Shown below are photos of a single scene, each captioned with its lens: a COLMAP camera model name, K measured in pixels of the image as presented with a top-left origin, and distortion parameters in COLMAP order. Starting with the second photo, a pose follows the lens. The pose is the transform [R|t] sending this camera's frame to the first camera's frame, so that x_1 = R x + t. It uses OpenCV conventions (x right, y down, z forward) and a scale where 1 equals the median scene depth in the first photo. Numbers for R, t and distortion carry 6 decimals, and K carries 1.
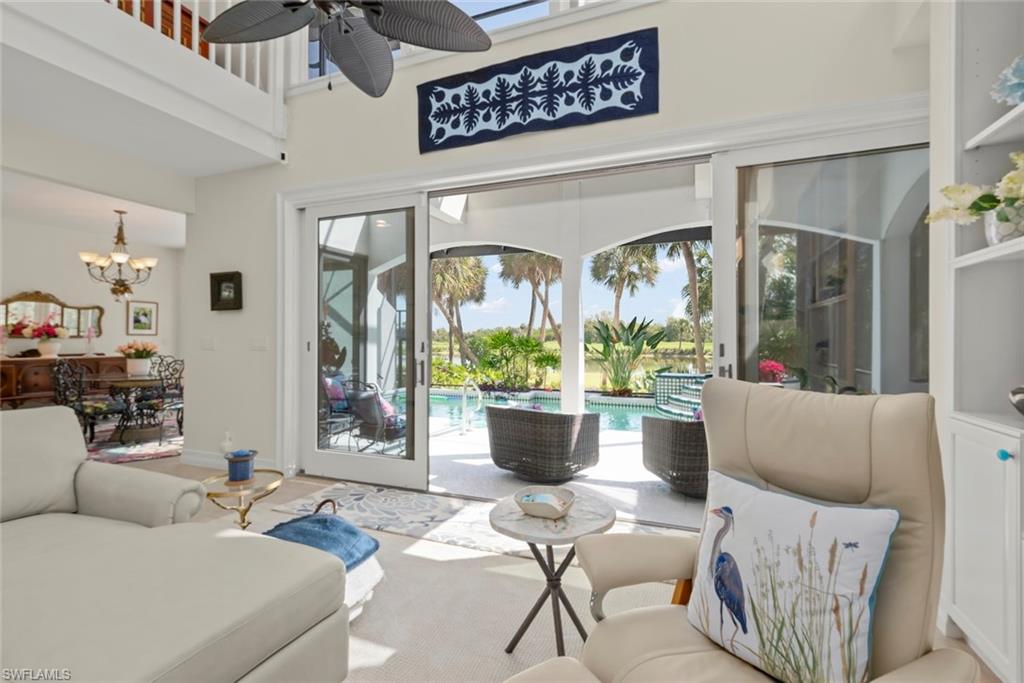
lens RADIAL K [[473.1, 0, 511.4], [0, 473.1, 338.2], [0, 0, 1]] dist [0.009868, -0.000102]
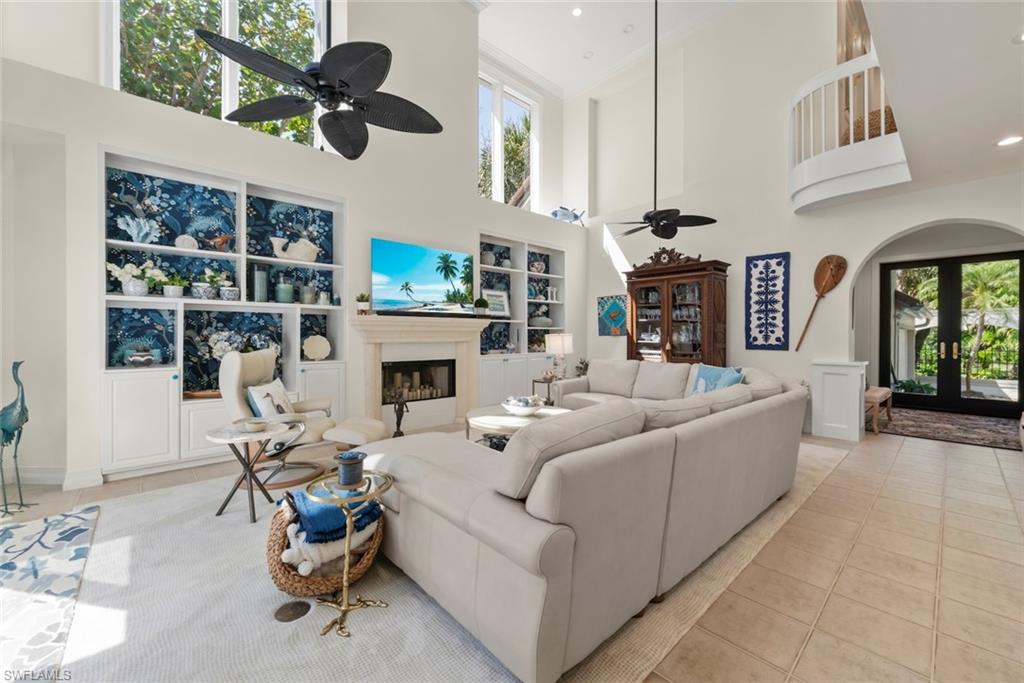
lens RADIAL K [[401.7, 0, 512.3], [0, 401.7, 336.3], [0, 0, 1]] dist [-0.000936, 0.000067]
pose [[-0.900303, -0.001777, 0.435259, -0.560571], [-0.001235, 0.999998, 0.001528, 0.001642], [-0.435261, 0.000838, -0.900304, 0.734186]]
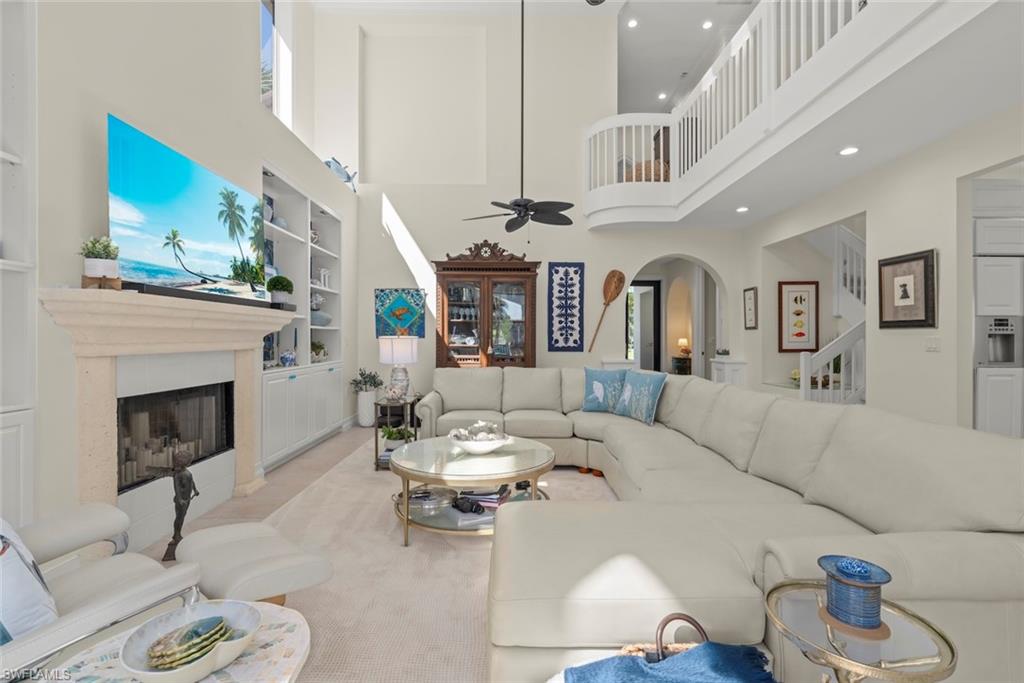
lens RADIAL K [[457.4, 0, 511.0], [0, 457.4, 336.8], [0, 0, 1]] dist [0.000850, 0.000153]
pose [[-0.924622, -0.000627, -0.380884, -0.023739], [-0.000170, 0.999999, -0.001233, -0.001805], [0.380885, -0.001075, -0.924622, 0.611234]]
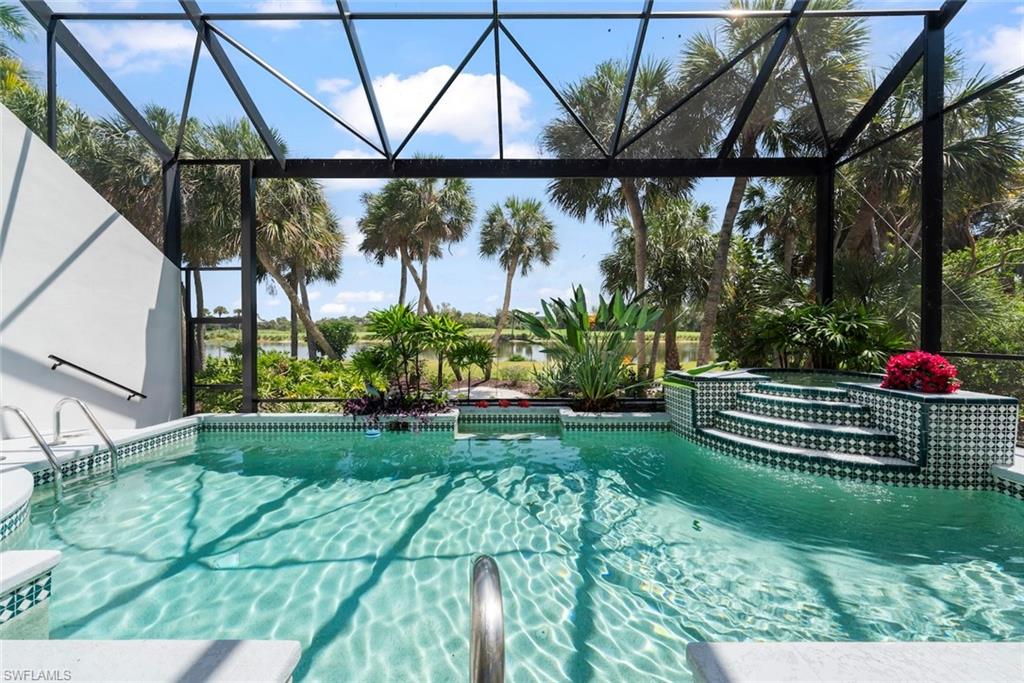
lens RADIAL K [[399.2, 0, 513.6], [0, 399.2, 329.7], [0, 0, 1]] dist [-0.000443, 0.000245]
pose [[0.929245, -0.006548, 0.369405, -0.178991], [0.003524, 0.999955, 0.008860, 0.028910], [-0.369446, -0.006931, 0.929226, 1.326548]]
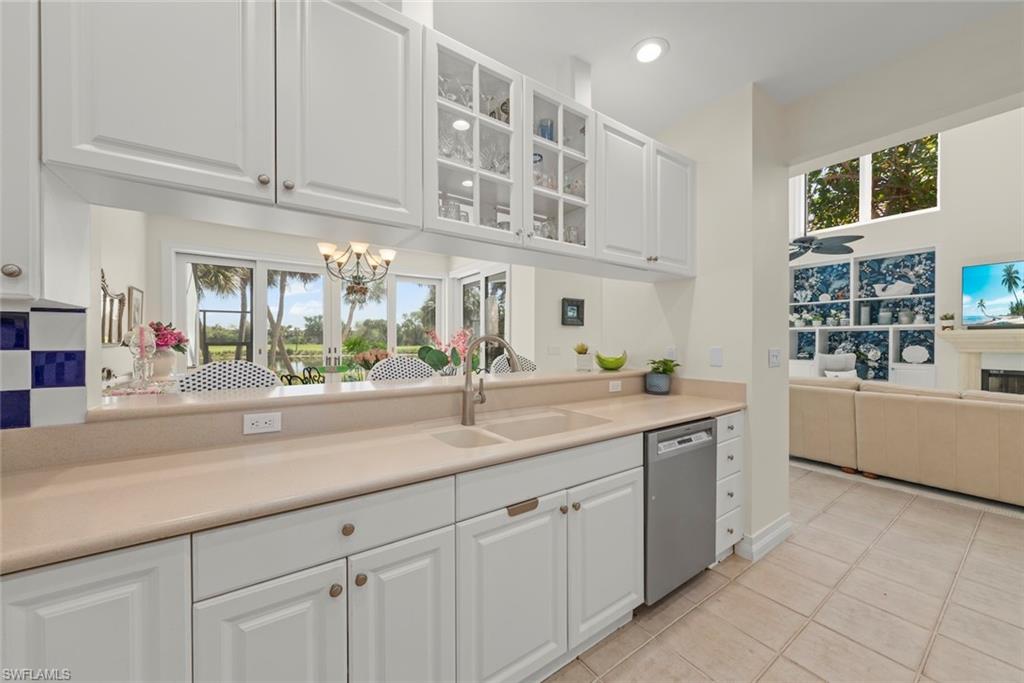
lens RADIAL K [[374.3, 0, 512.0], [0, 374.3, 341.5], [0, 0, 1]] dist [-0.001410, 0.000113]
pose [[0.550303, -0.001328, 0.834964, -1.525770], [-0.000615, 0.999998, 0.001996, -0.013928], [-0.834965, -0.001612, 0.550301, 0.510466]]
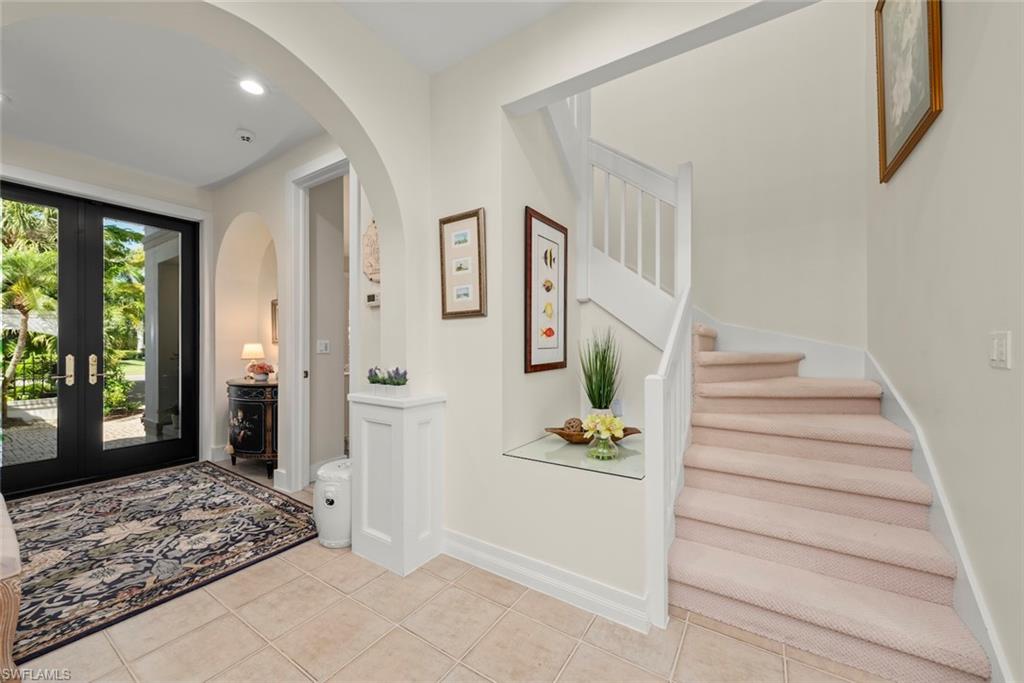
lens RADIAL K [[390.3, 0, 512.0], [0, 390.3, 341.5], [0, 0, 1]] dist [-0.000130, 0.000426]
pose [[-0.202121, -0.006559, -0.979339, -0.757299], [0.003364, 0.999967, -0.007391, 0.005998], [0.979355, -0.004788, -0.202092, -0.222181]]
